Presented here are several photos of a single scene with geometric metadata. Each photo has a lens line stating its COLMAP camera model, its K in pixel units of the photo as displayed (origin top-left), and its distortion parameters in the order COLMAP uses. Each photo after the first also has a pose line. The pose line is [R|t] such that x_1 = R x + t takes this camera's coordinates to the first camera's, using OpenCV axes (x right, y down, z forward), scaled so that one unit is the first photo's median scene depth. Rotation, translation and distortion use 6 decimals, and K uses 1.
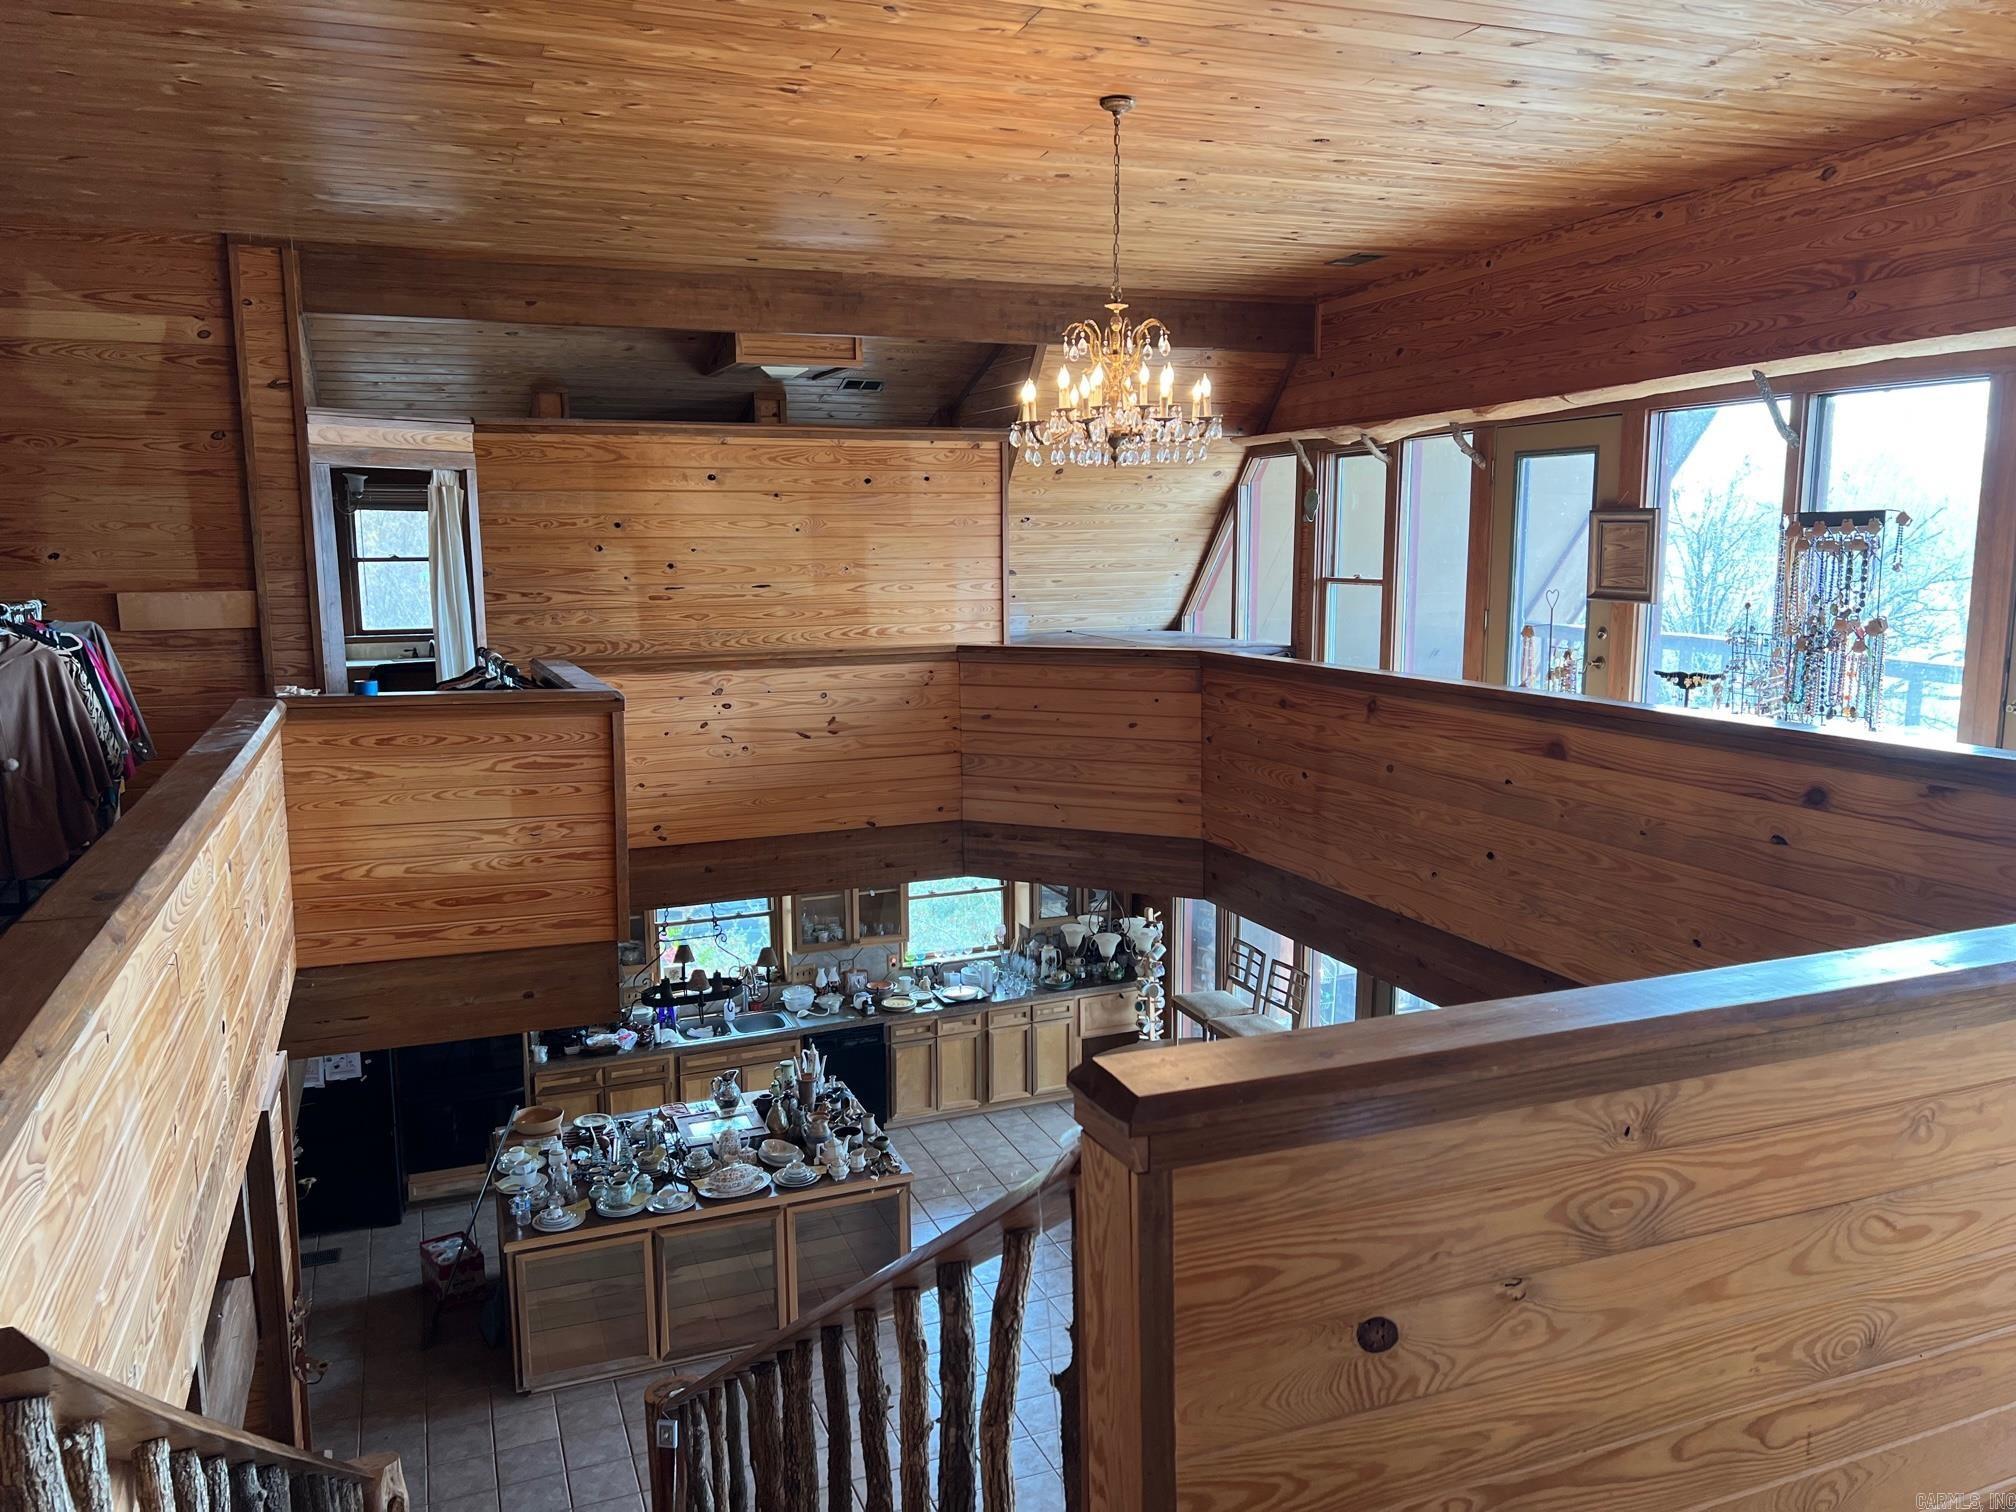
lens RADIAL K [[1508.9, 0, 1016.6], [0, 1508.9, 748.1], [0, 0, 1]] dist [0.061999, -0.060256]
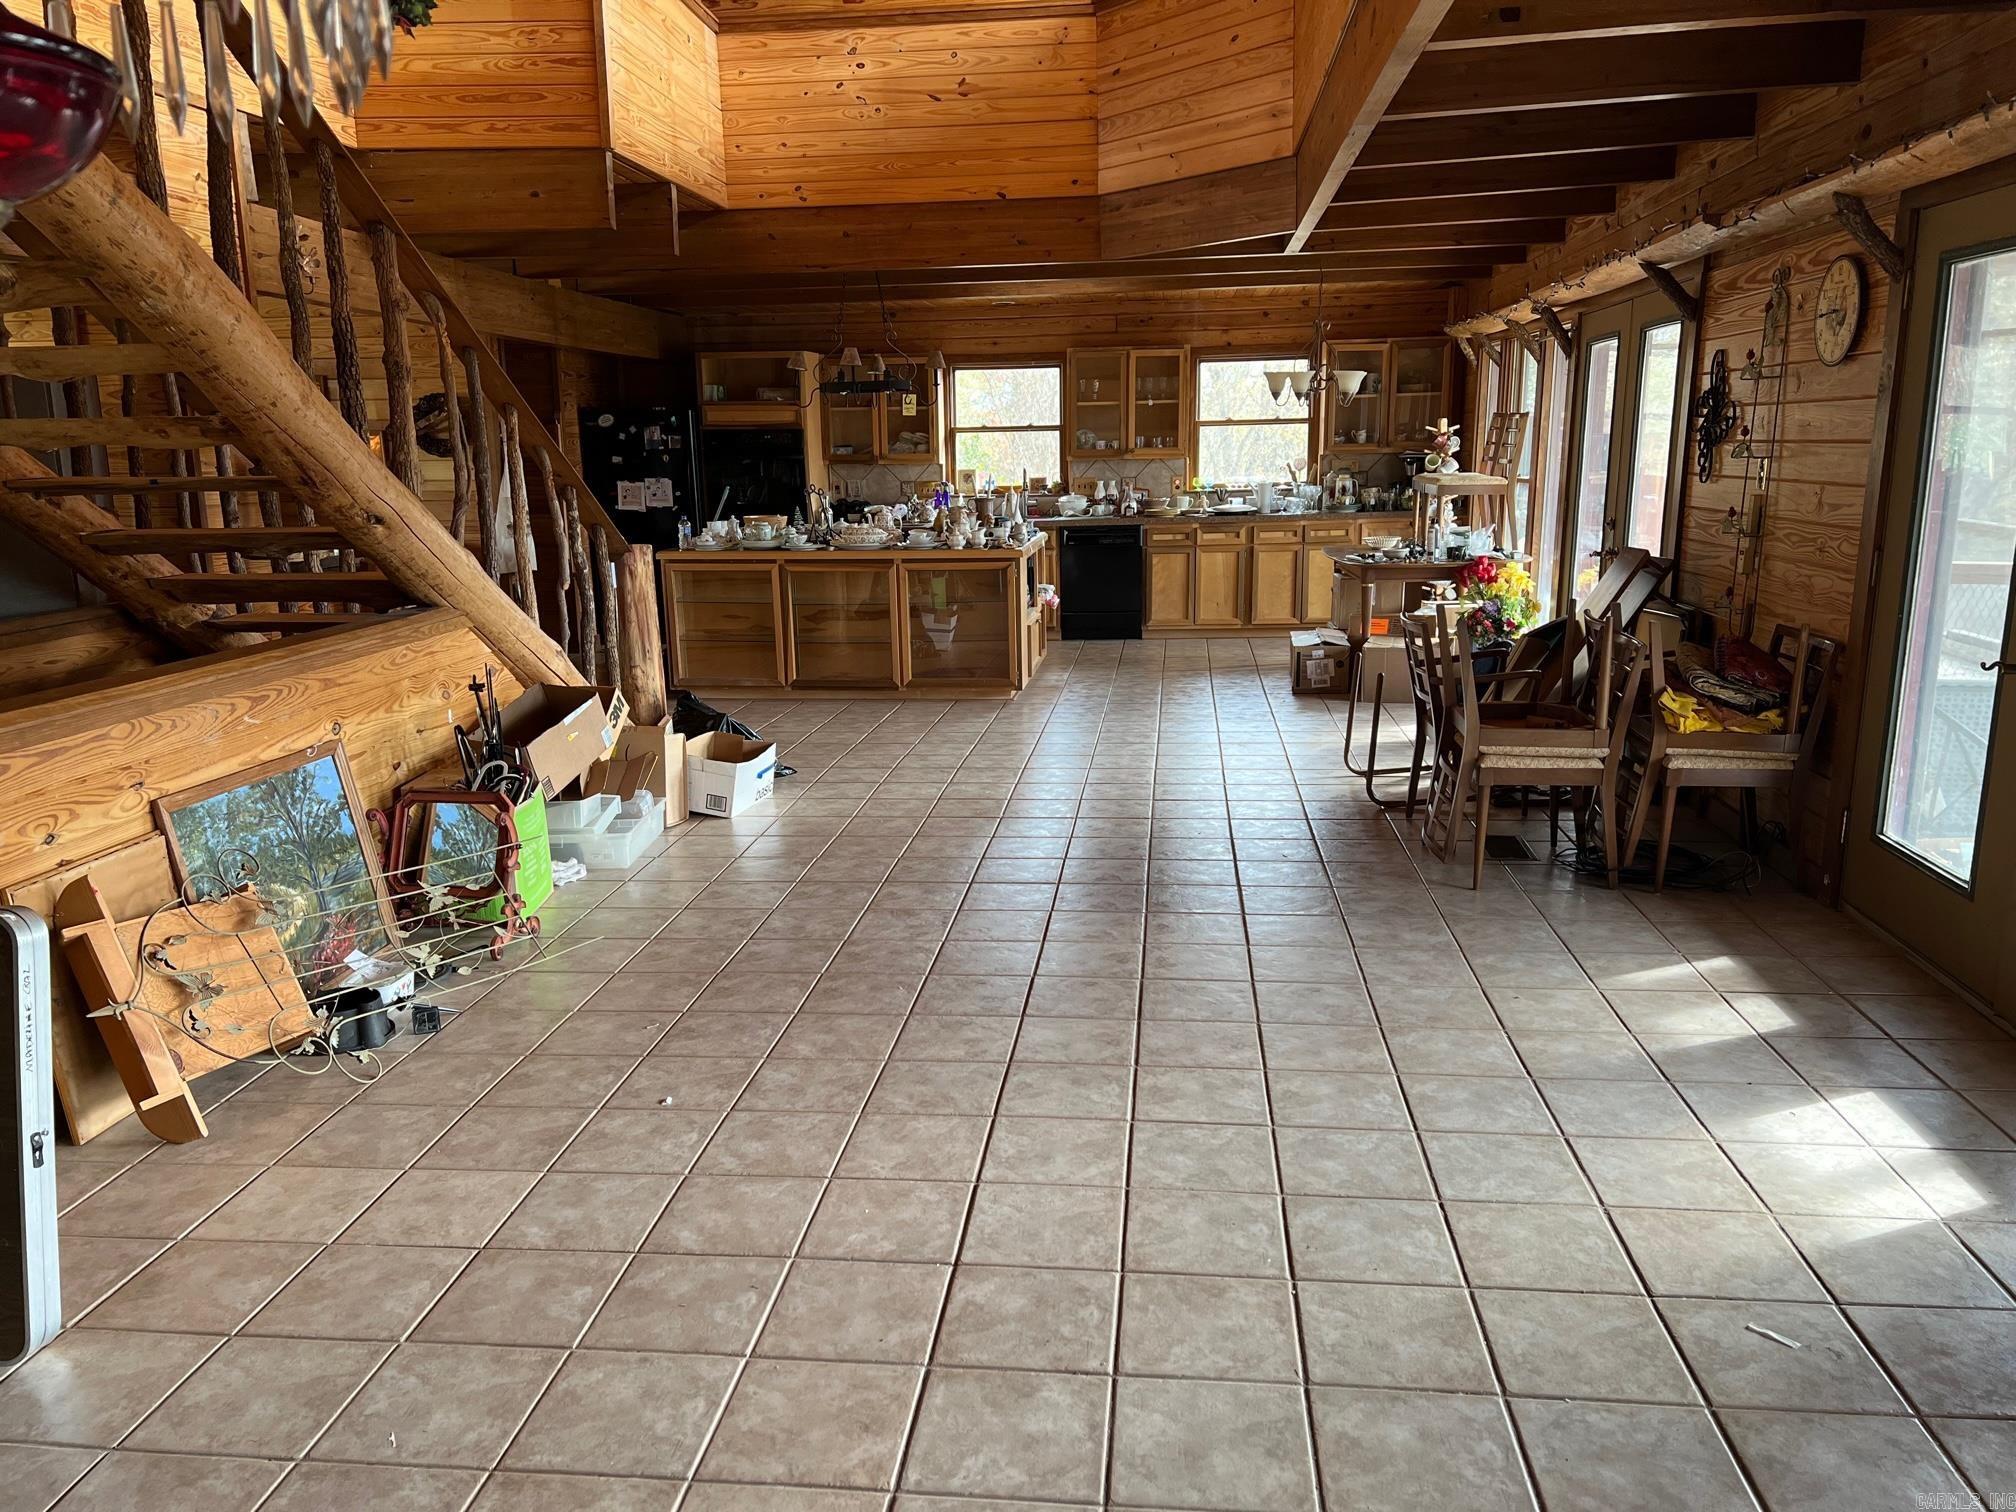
lens RADIAL K [[1508.9, 0, 1004.4], [0, 1508.9, 761.1], [0, 0, 1]] dist [0.061999, -0.060256]
pose [[0.879260, 0.090641, -0.467638, 0.422987], [-0.058557, 0.994850, 0.082729, 0.349984], [0.472728, -0.045356, 0.880040, 0.096302]]
